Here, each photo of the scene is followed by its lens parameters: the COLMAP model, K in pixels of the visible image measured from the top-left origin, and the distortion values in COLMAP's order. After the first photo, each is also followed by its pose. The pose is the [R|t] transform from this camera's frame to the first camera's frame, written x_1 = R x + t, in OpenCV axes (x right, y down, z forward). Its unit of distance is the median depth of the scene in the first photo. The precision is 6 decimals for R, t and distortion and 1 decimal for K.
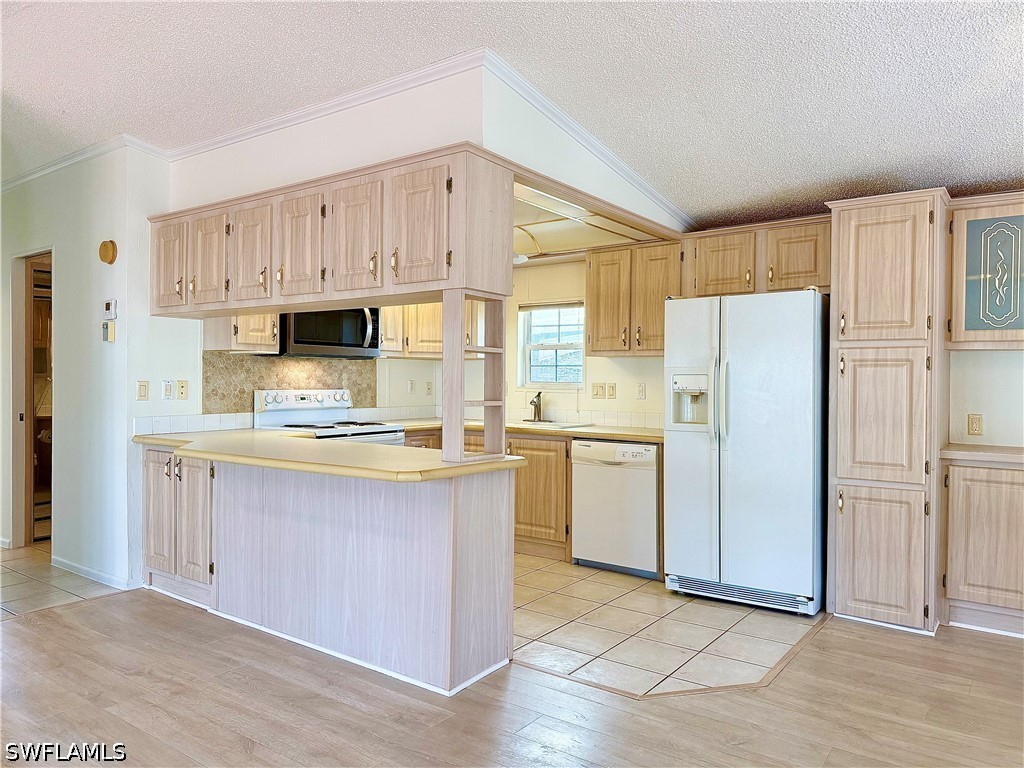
lens RADIAL K [[724.4, 0, 512.0], [0, 724.4, 384.0], [0, 0, 1]] dist [0.007684, -0.000744]
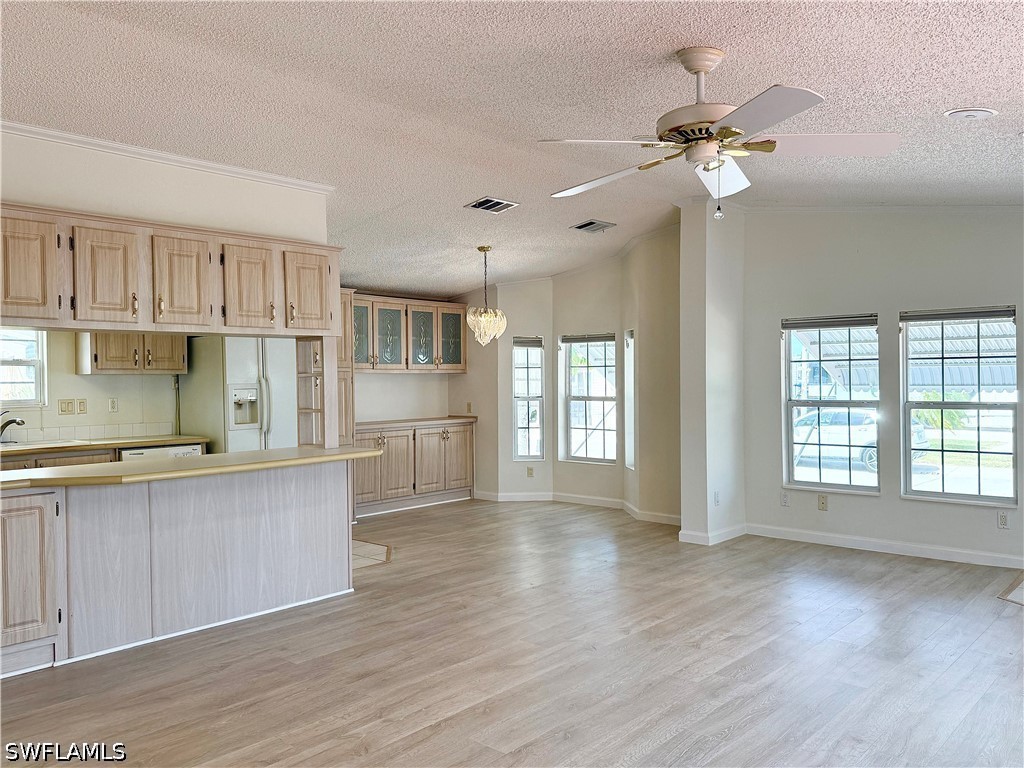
lens RADIAL K [[793.2, 0, 512.0], [0, 793.2, 384.0], [0, 0, 1]] dist [-0.004633, -0.005386]
pose [[0.102956, -0.016153, 0.994555, -1.545153], [0.021668, 0.999667, 0.013993, -0.041152], [-0.994450, 0.020110, 0.103272, 0.390579]]
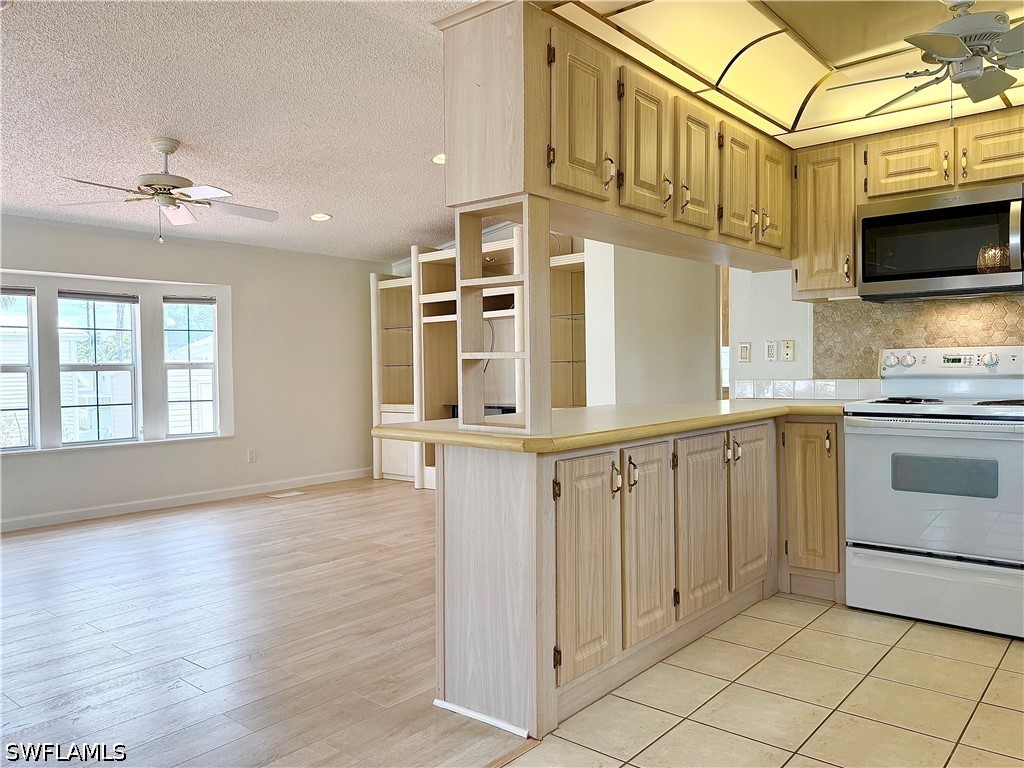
lens RADIAL K [[751.5, 0, 512.0], [0, 751.5, 384.0], [0, 0, 1]] dist [0.006851, 0.000640]
pose [[-0.068303, 0.021354, -0.997436, 0.661815], [0.010093, 0.999735, 0.020712, 0.035983], [0.997614, -0.008652, -0.068501, 0.988537]]
